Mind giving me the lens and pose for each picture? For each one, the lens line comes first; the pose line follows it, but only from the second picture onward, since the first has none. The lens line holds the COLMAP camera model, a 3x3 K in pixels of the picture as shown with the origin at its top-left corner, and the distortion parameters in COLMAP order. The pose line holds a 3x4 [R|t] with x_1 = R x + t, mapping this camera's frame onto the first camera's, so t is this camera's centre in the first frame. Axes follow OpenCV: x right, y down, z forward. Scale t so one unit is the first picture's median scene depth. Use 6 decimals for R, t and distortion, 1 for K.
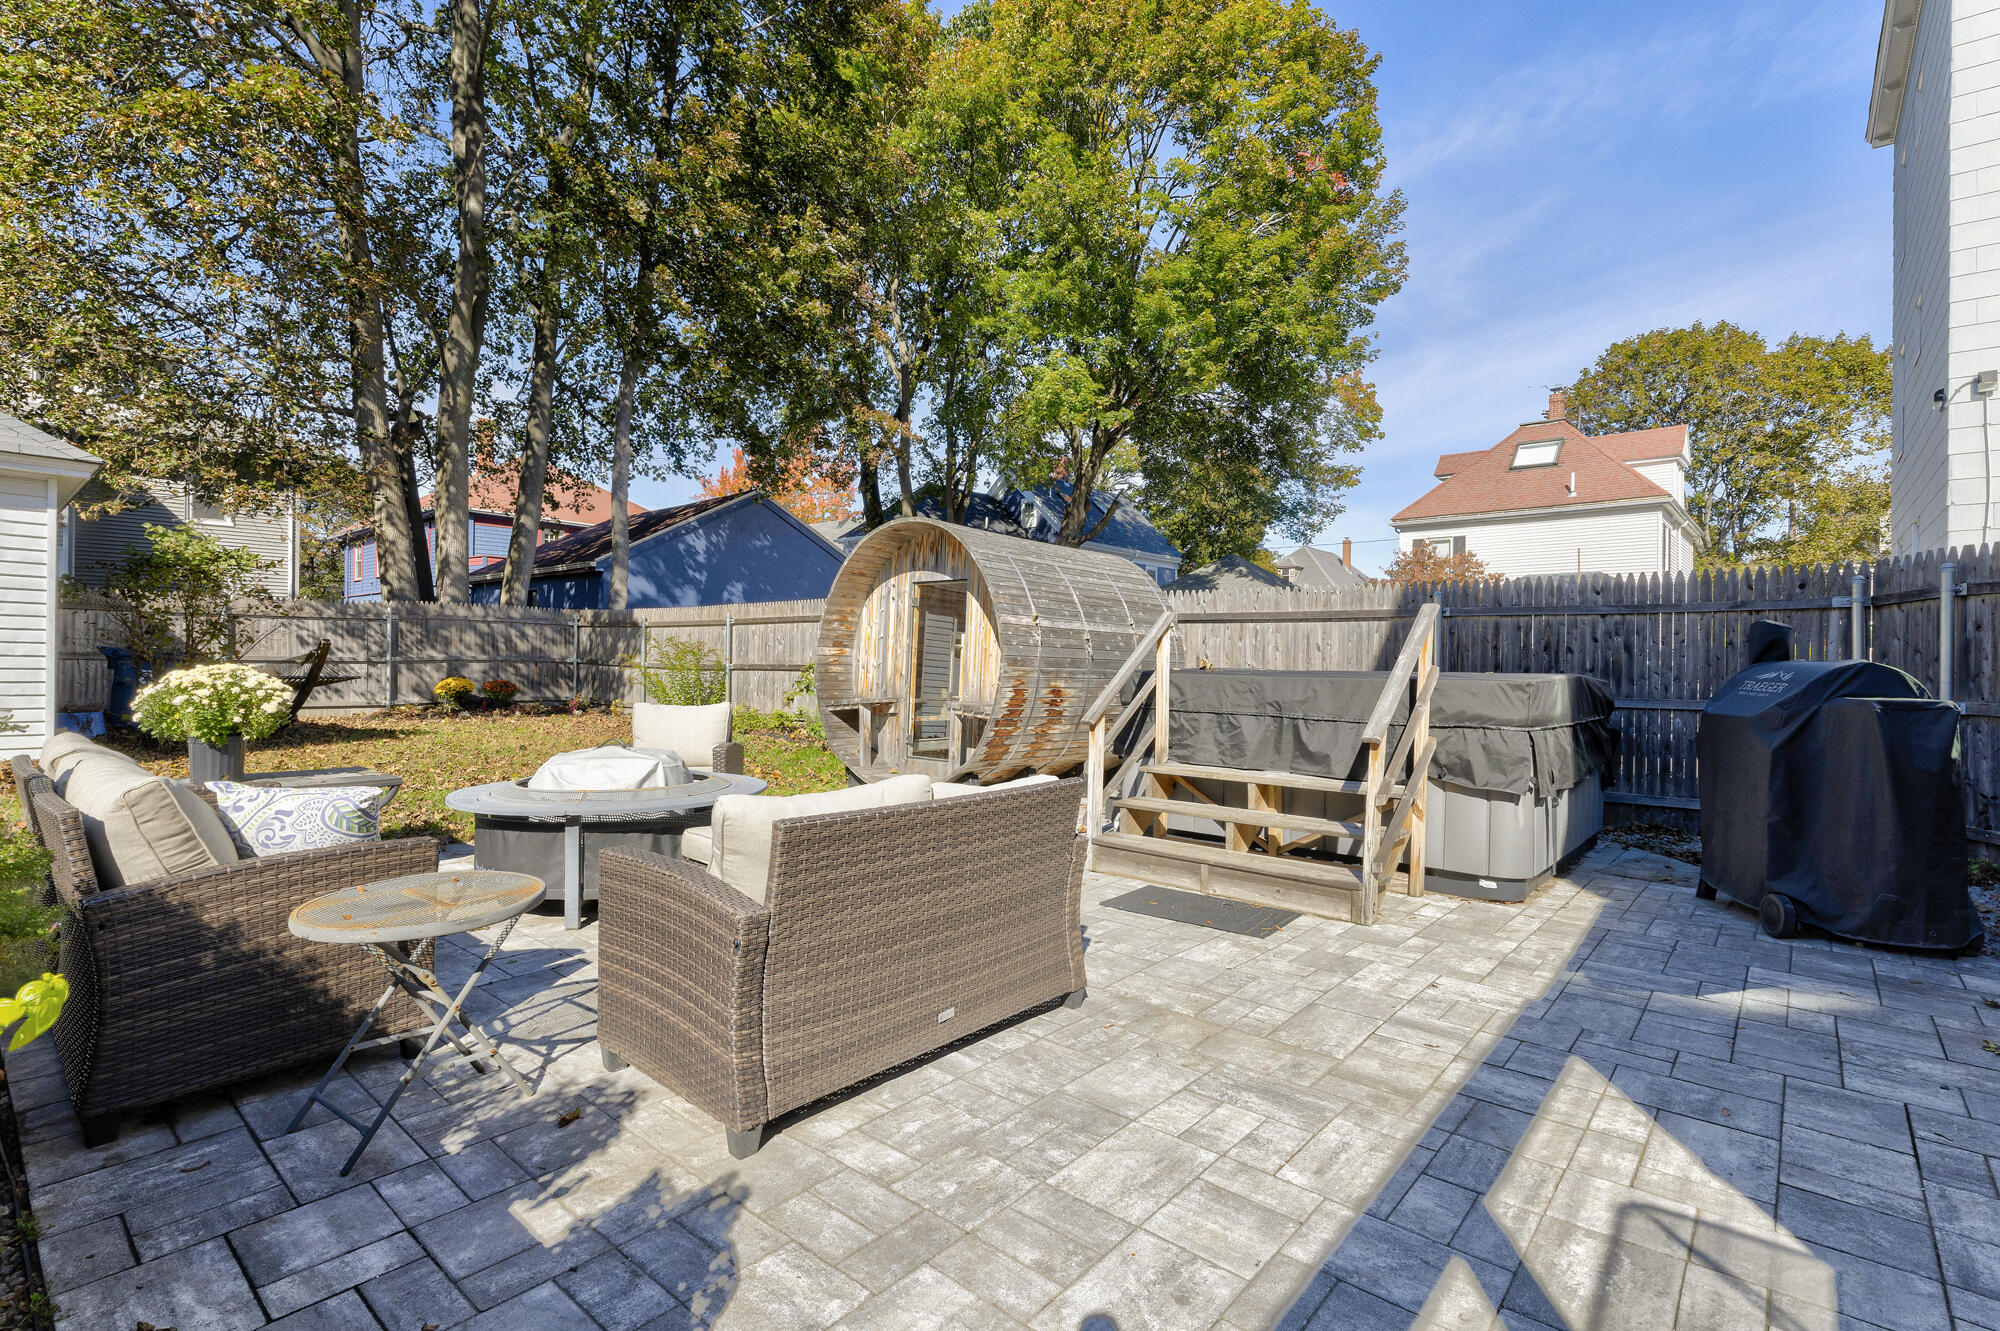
lens RADIAL K [[939.0, 0, 1000.0], [0, 939.0, 665.5], [0, 0, 1]] dist [-0.002818, -0.000343]
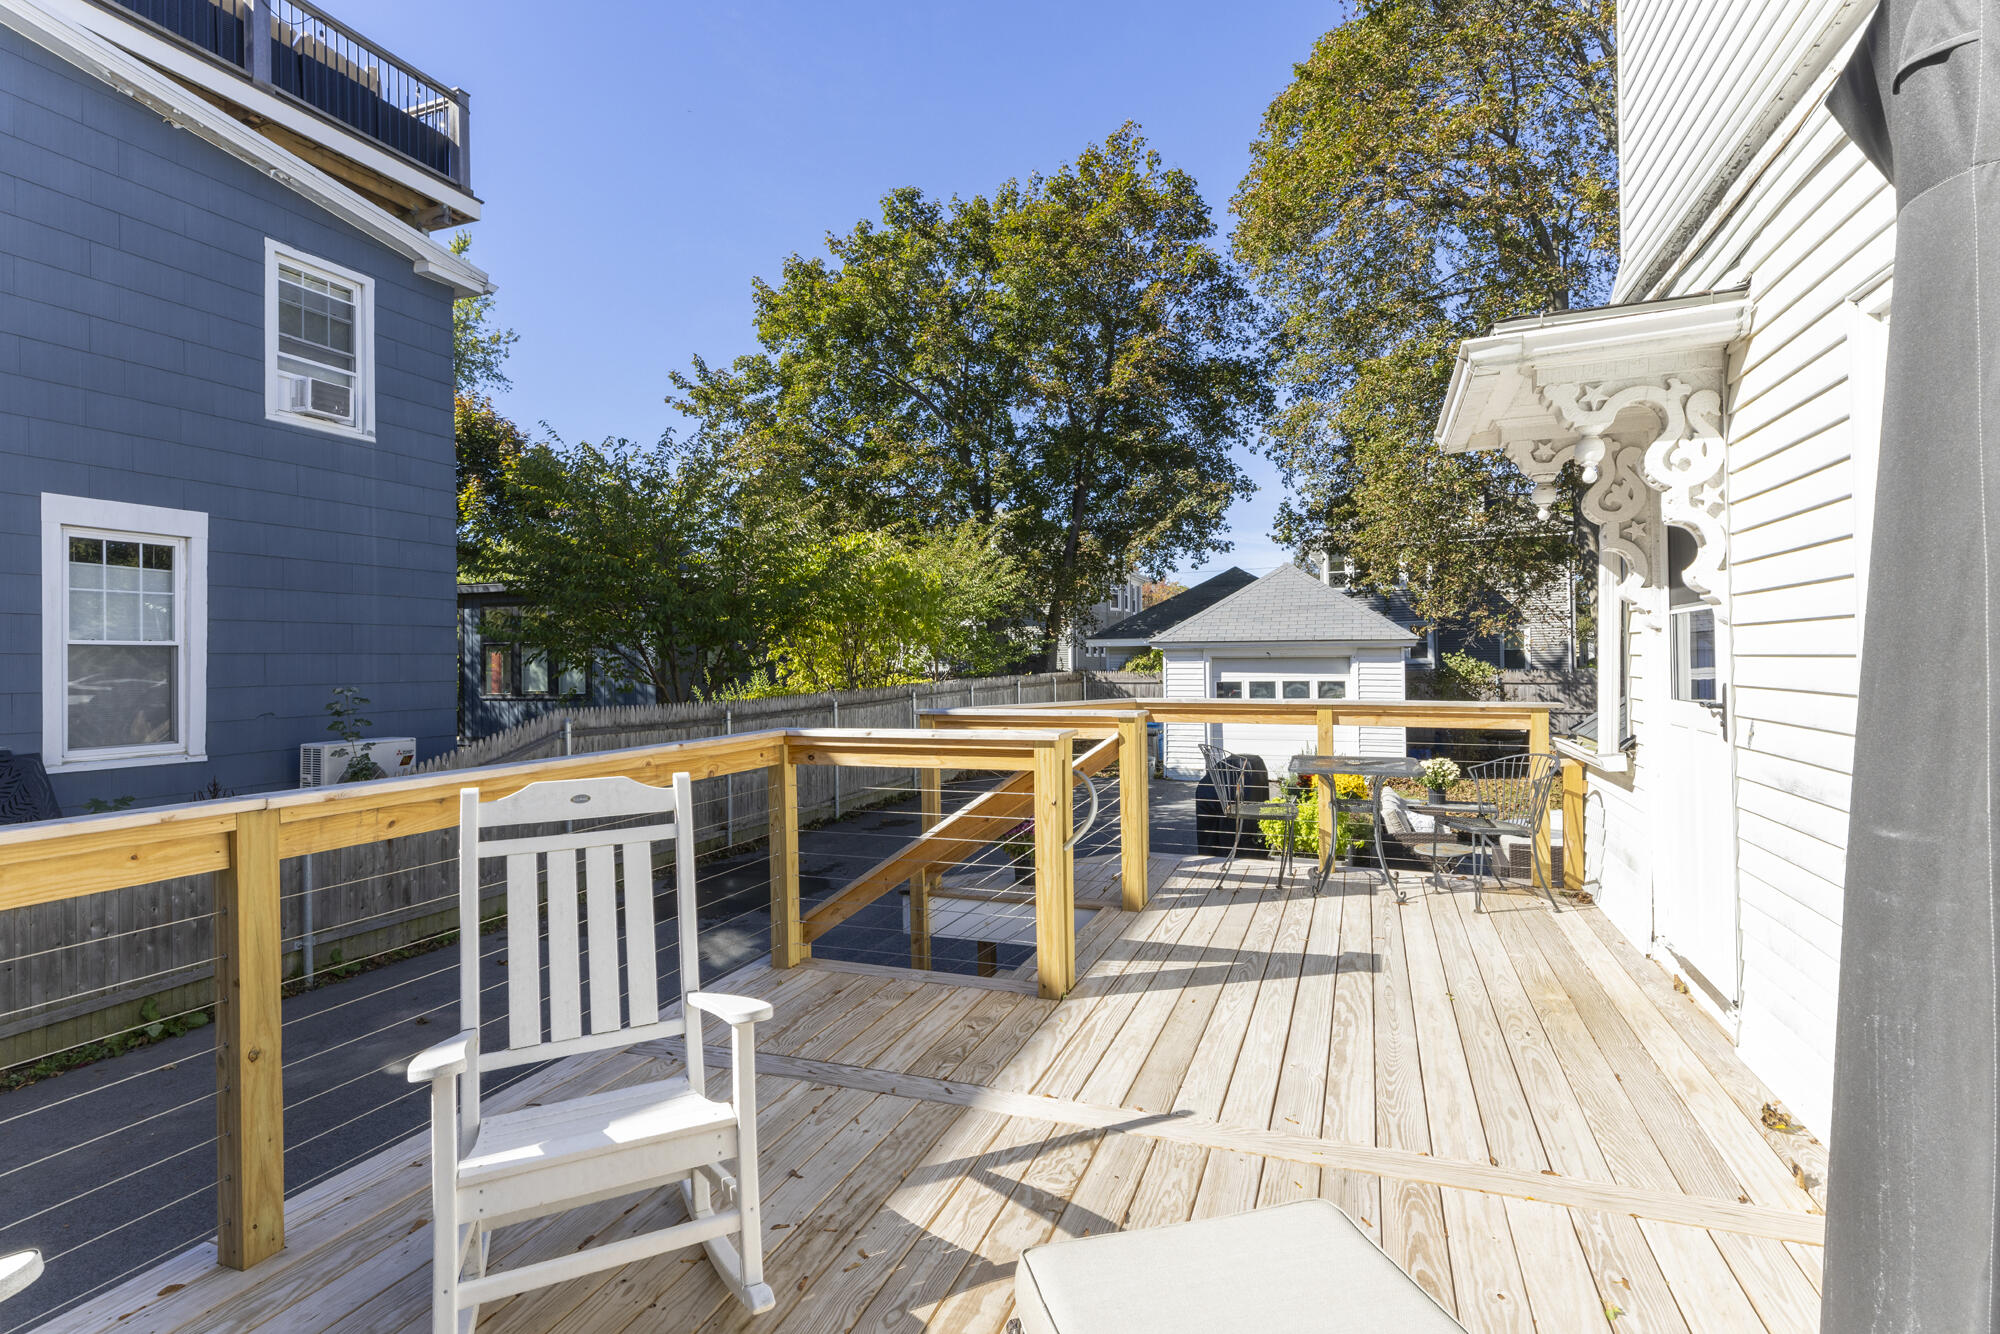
lens RADIAL K [[939.0, 0, 1000.0], [0, 939.0, 667.0], [0, 0, 1]] dist [-0.002818, -0.000343]
pose [[0.333196, 0.000751, -0.942857, 2.295409], [0.004593, 0.999987, 0.002420, -0.495744], [0.942846, -0.005137, 0.333188, -1.921517]]
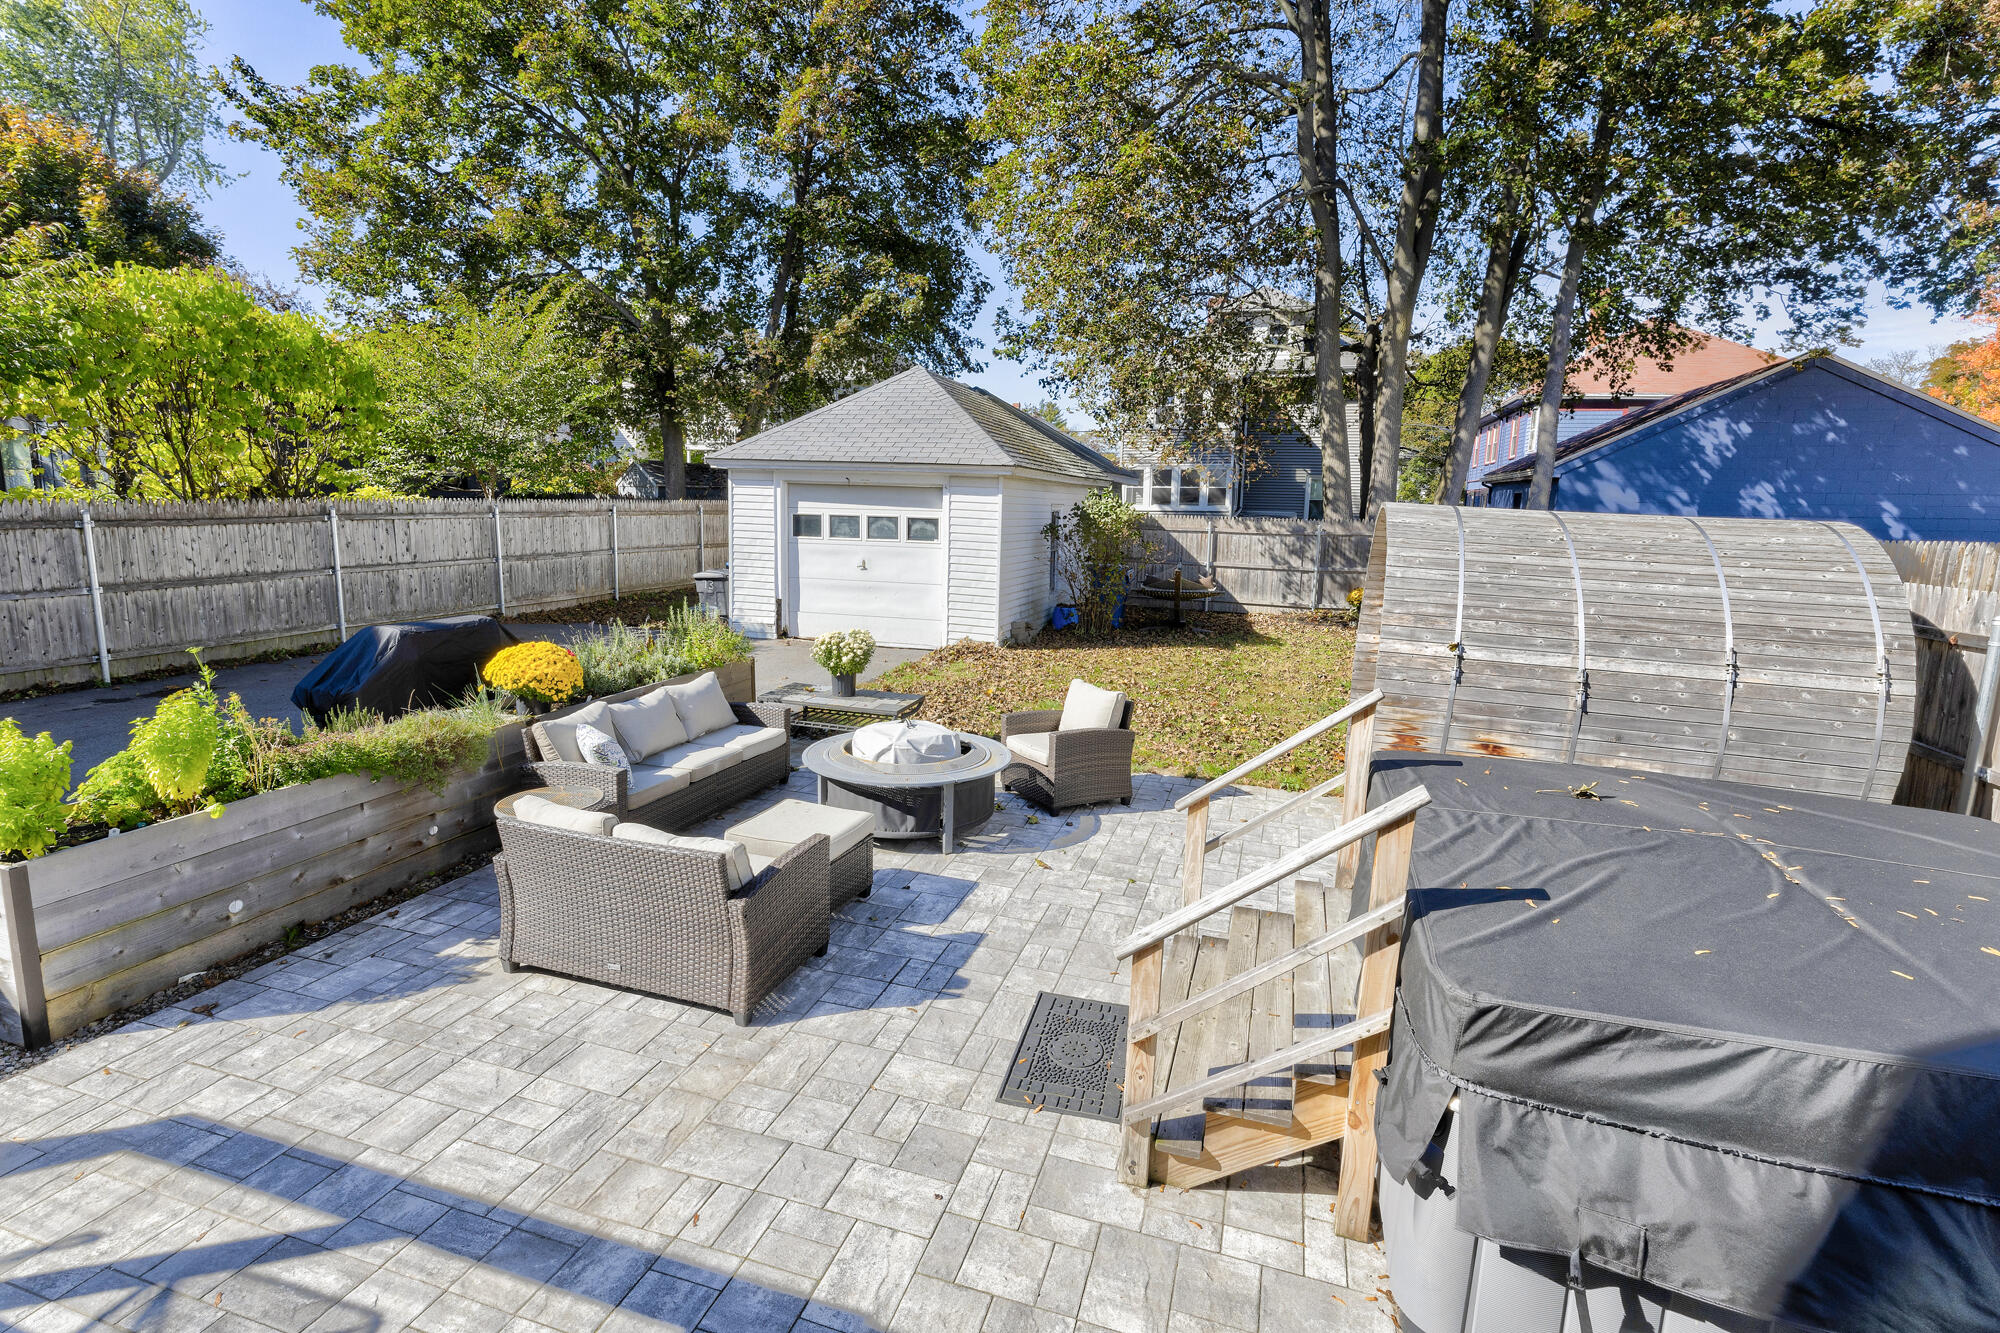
lens RADIAL K [[939.0, 0, 1000.0], [0, 939.0, 666.5], [0, 0, 1]] dist [-0.002818, -0.000343]
pose [[0.393706, 0.161961, -0.904856, 1.604244], [-0.028780, 0.986045, 0.163970, -0.411855], [0.918786, -0.038514, 0.392874, 1.053709]]
